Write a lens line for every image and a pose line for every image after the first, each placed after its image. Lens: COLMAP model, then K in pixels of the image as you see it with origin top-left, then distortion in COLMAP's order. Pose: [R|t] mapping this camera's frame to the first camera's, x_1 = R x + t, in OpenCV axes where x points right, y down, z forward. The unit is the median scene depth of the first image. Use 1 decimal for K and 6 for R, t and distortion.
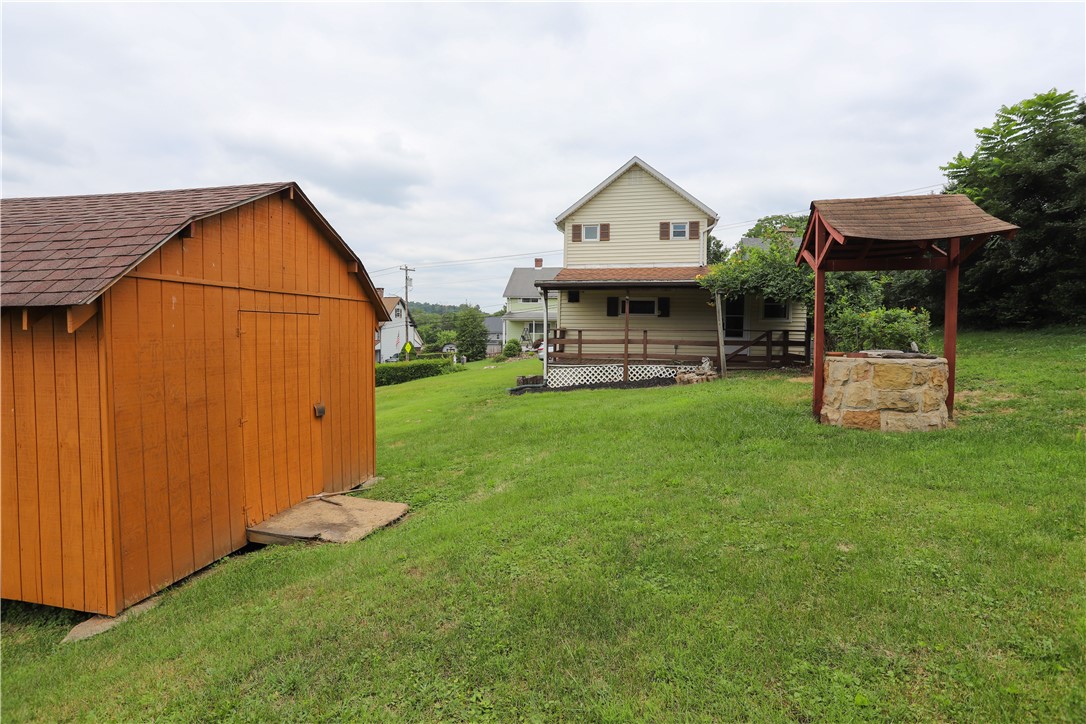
lens RADIAL K [[526.2, 0, 542.0], [0, 526.2, 358.3], [0, 0, 1]] dist [-0.077383, 0.032679]
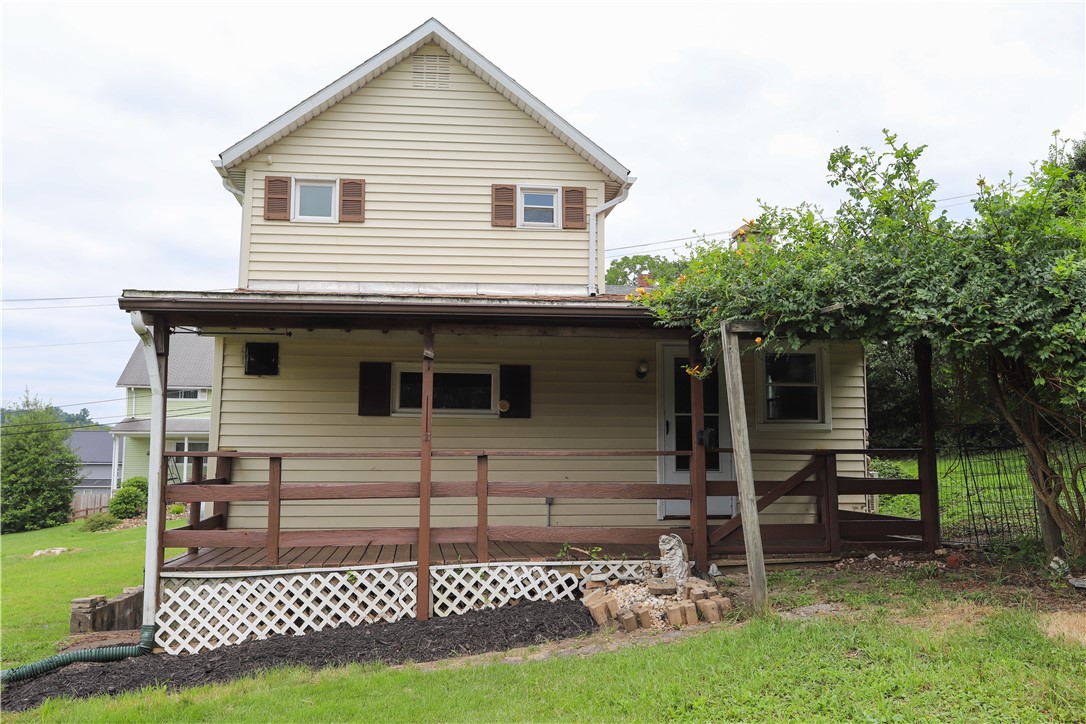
lens RADIAL K [[931.4, 0, 540.7], [0, 931.4, 357.2], [0, 0, 1]] dist [-0.045492, 0.125508]
pose [[0.944804, 0.027069, 0.326515, 0.039639], [0.025219, 0.987616, -0.154850, -0.022139], [-0.326663, 0.154537, 0.932421, 0.430489]]
